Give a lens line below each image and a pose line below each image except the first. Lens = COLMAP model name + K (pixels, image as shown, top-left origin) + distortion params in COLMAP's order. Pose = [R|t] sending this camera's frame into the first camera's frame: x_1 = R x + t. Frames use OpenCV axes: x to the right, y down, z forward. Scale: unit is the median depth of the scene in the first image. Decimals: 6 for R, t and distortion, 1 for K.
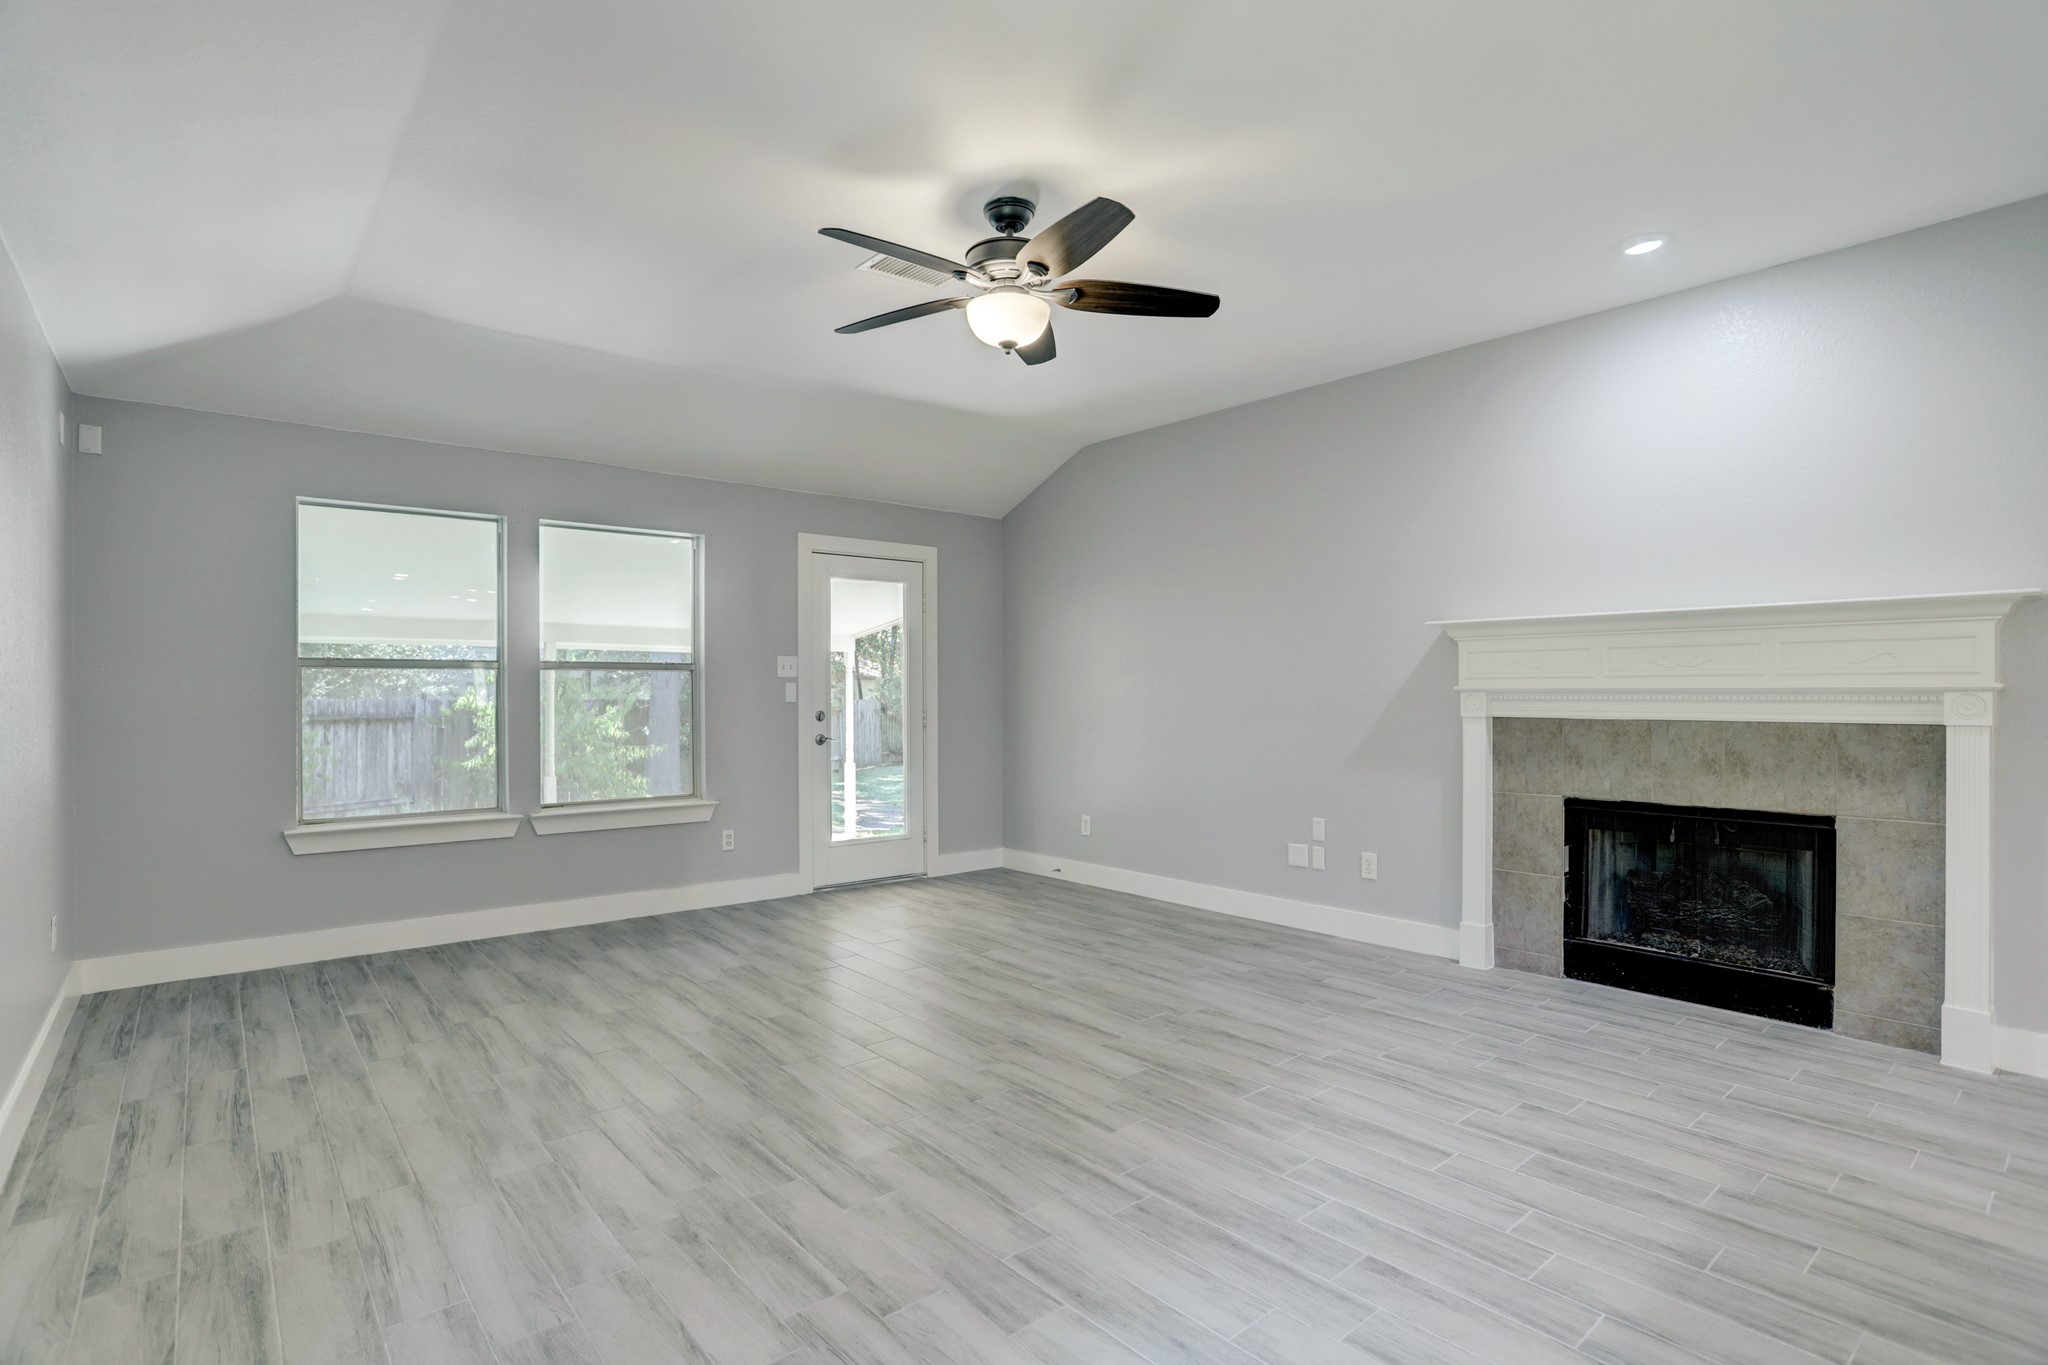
lens RADIAL K [[995.5, 0, 1024.0], [0, 995.5, 682.5], [0, 0, 1]] dist [-0.070483, 0.027820]
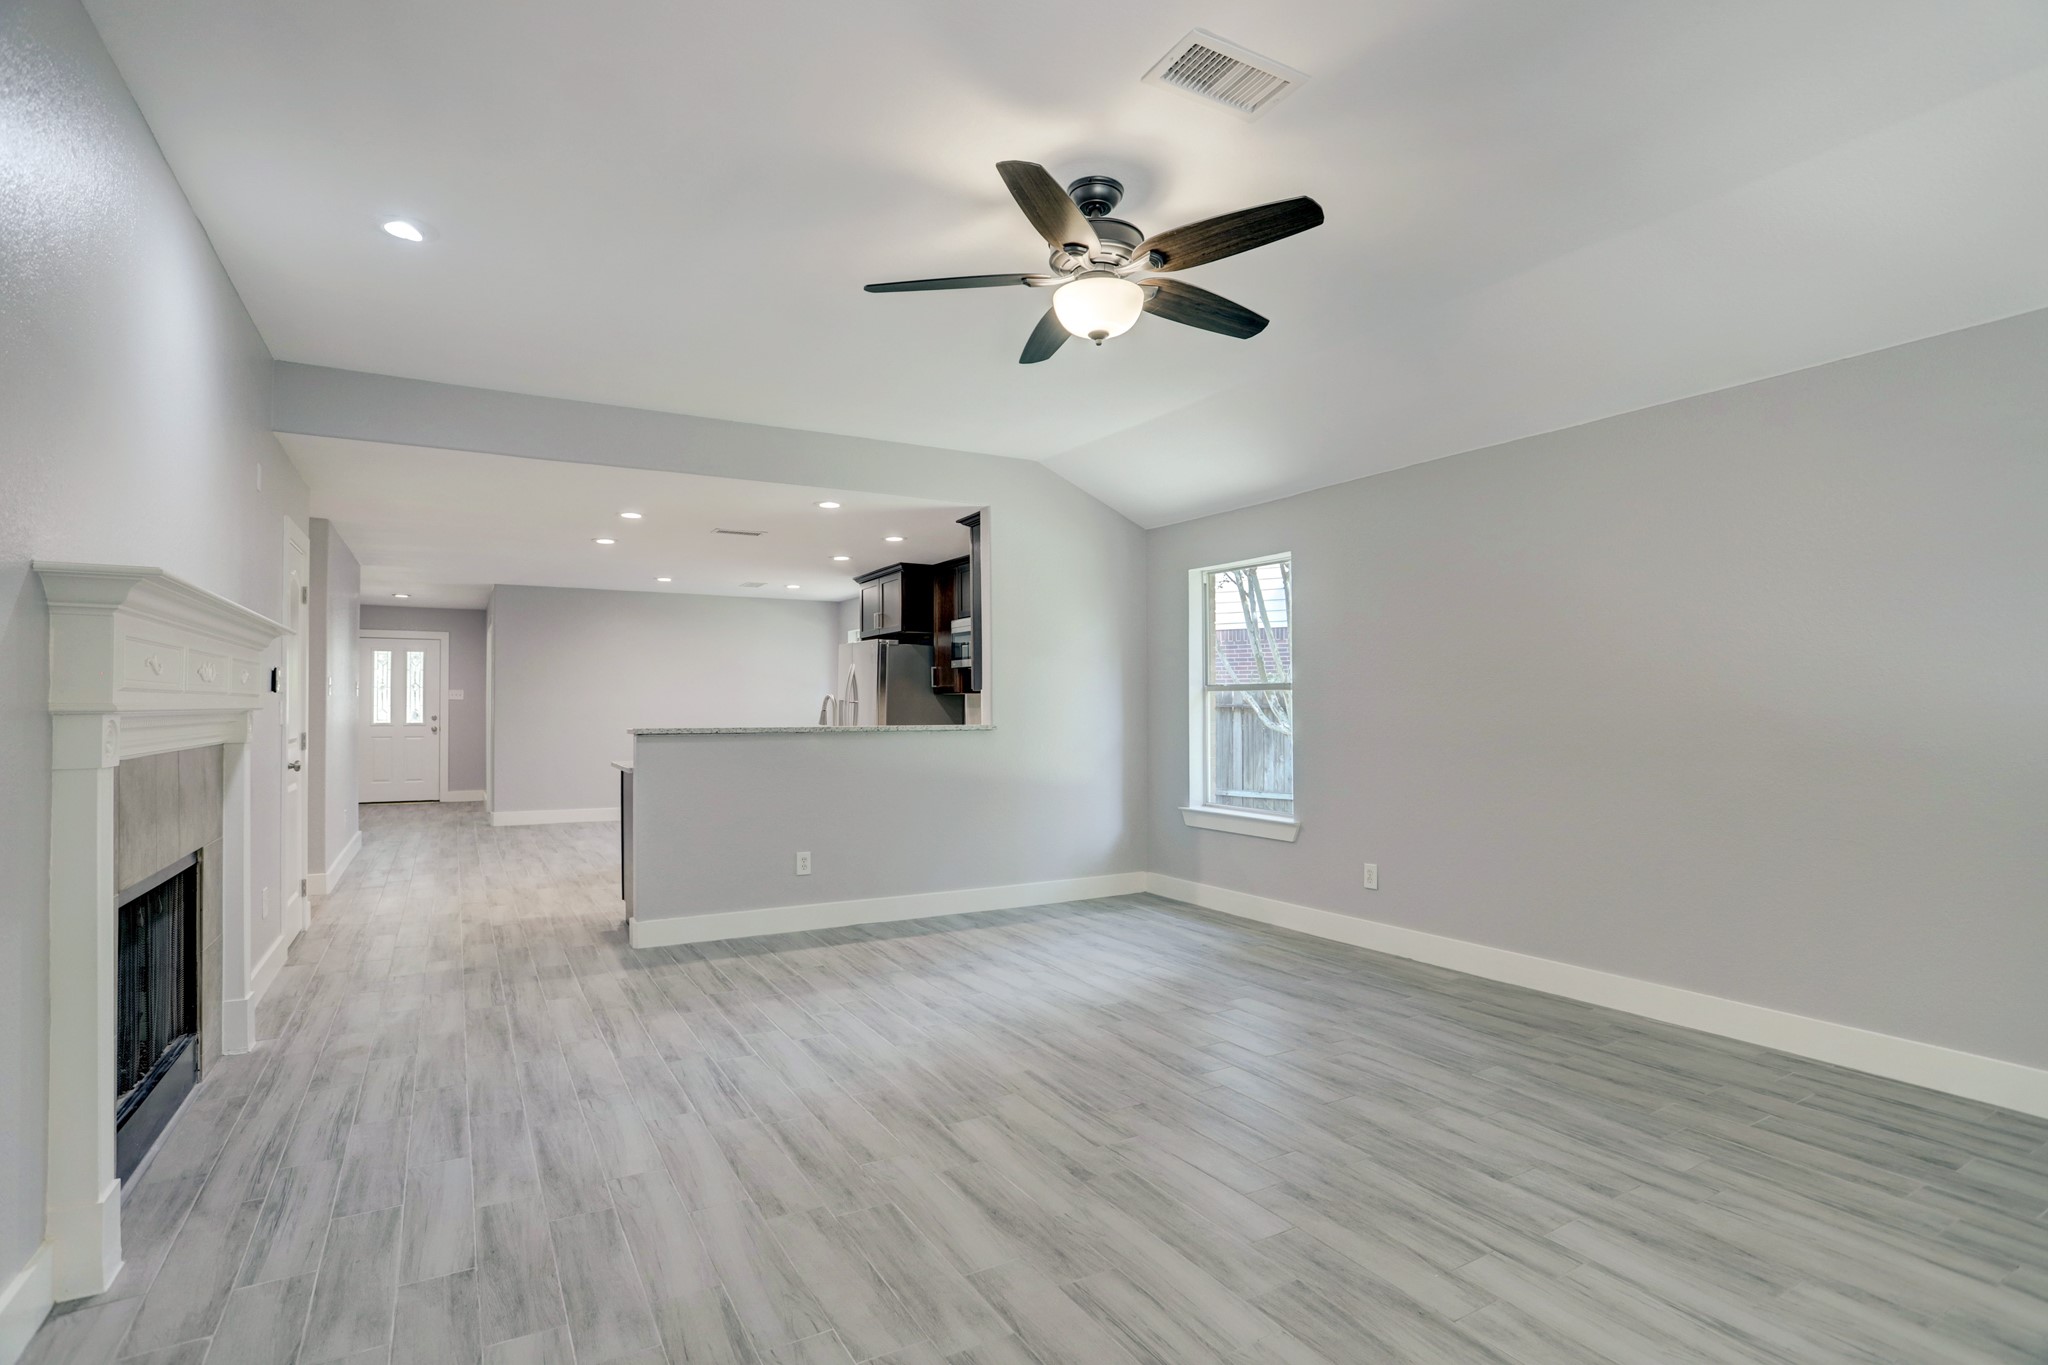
lens RADIAL K [[986.1, 0, 990.6], [0, 986.1, 678.1], [0, 0, 1]] dist [-0.071815, 0.029411]
pose [[-0.978514, 0.010058, 0.205937, -0.093589], [0.002116, 0.999247, -0.038751, 0.012497], [-0.206171, -0.037482, -0.977798, 1.735573]]
